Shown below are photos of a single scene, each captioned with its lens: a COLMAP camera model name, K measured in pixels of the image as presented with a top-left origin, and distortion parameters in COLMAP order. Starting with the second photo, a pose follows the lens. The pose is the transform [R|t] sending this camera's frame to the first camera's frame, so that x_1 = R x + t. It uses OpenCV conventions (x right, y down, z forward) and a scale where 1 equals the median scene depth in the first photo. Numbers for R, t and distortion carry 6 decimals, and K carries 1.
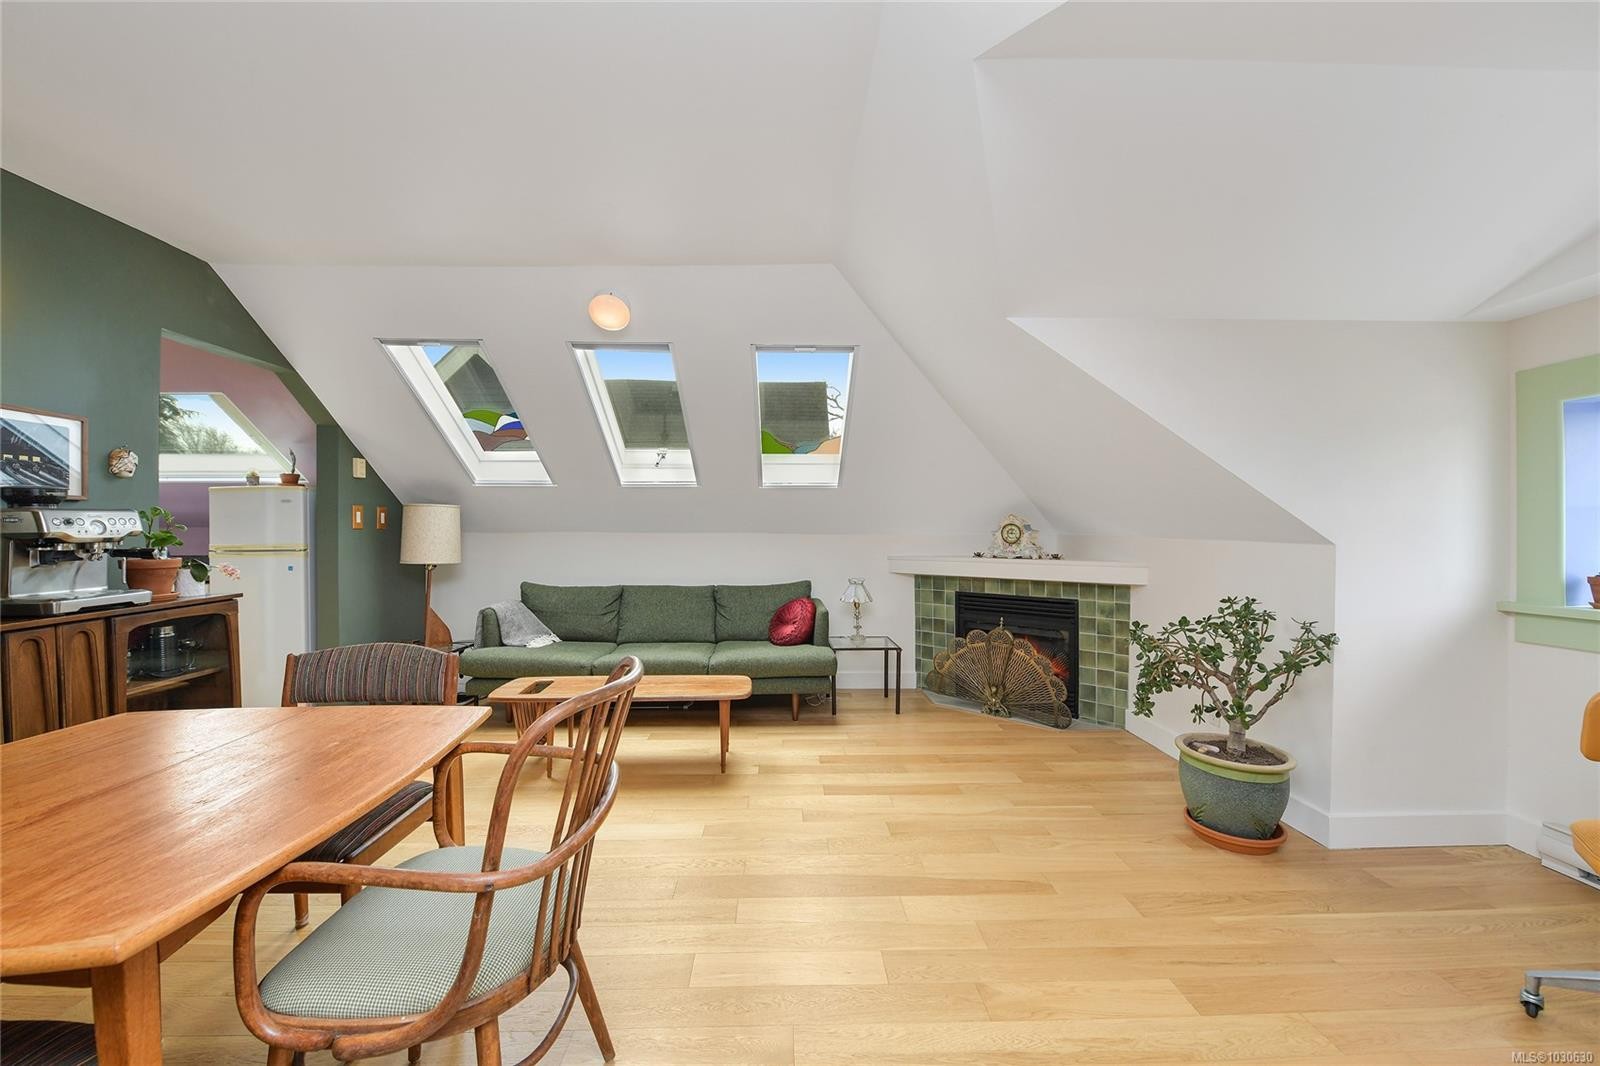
lens RADIAL K [[810.1, 0, 800.0], [0, 810.1, 533.0], [0, 0, 1]] dist [-0.000452, -0.000133]
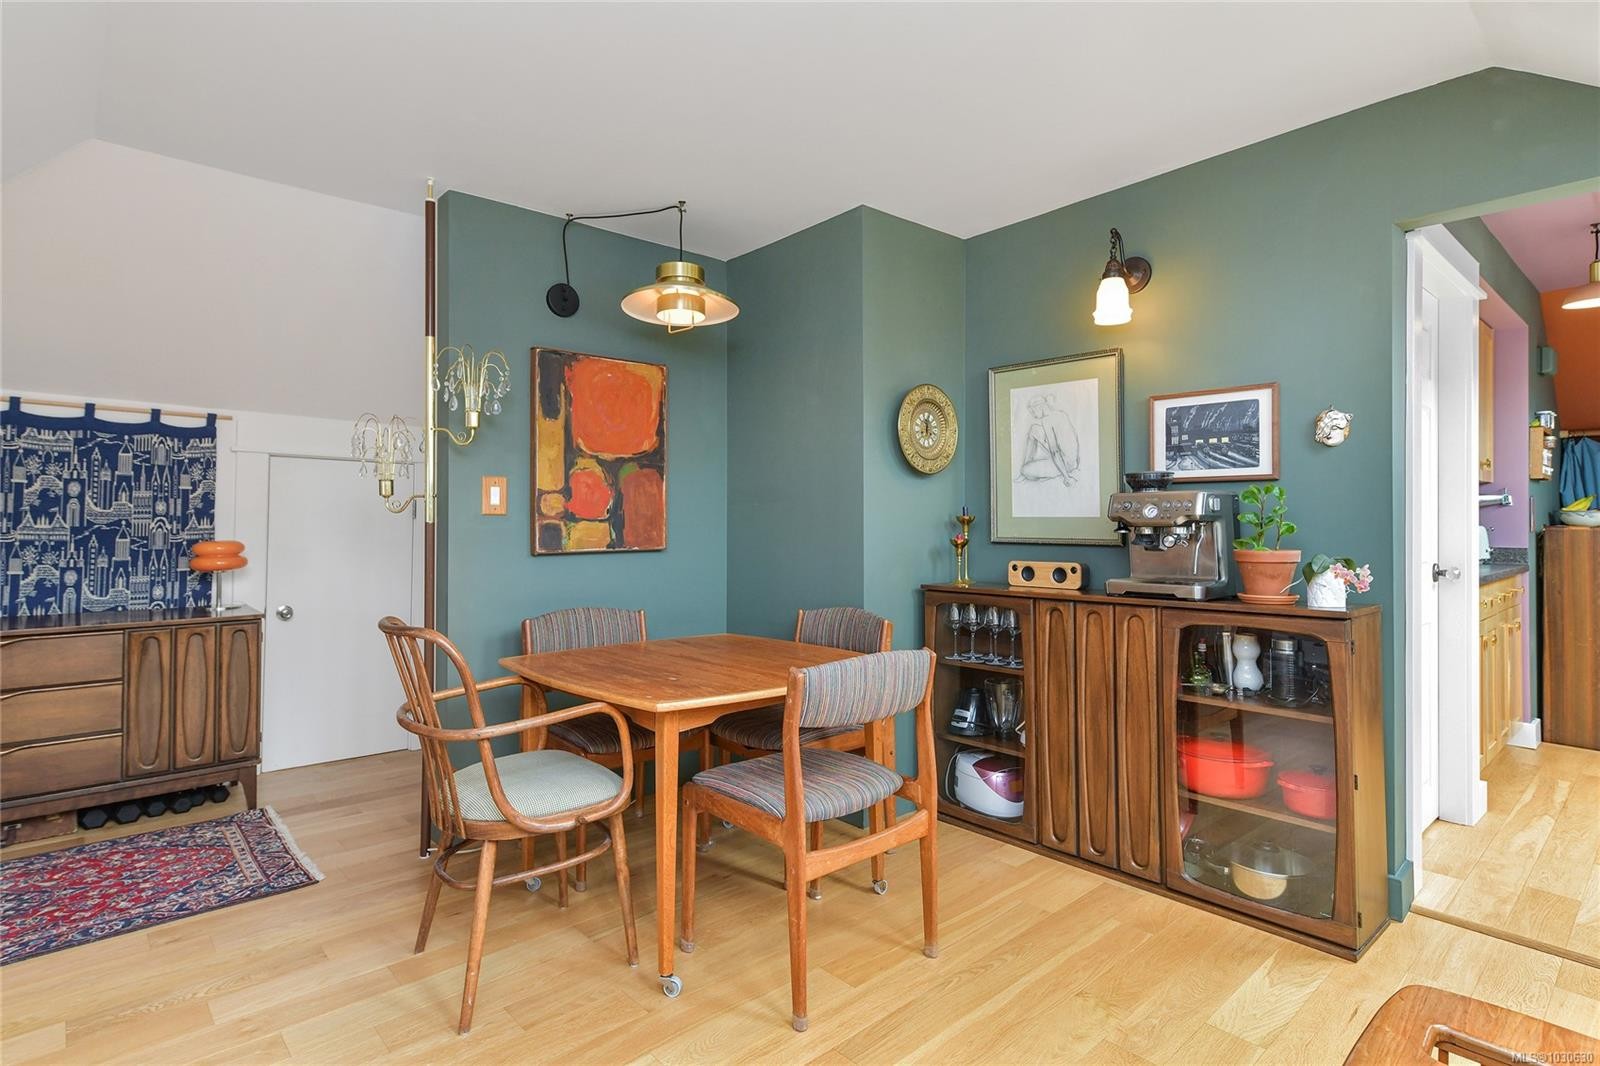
lens RADIAL K [[810.1, 0, 800.0], [0, 810.1, 533.0], [0, 0, 1]] dist [-0.000452, -0.000133]
pose [[-0.763358, 0.012336, -0.645858, 0.063458], [-0.001466, 0.999782, 0.020830, -0.000044], [0.645974, 0.016848, -0.763173, 1.418915]]
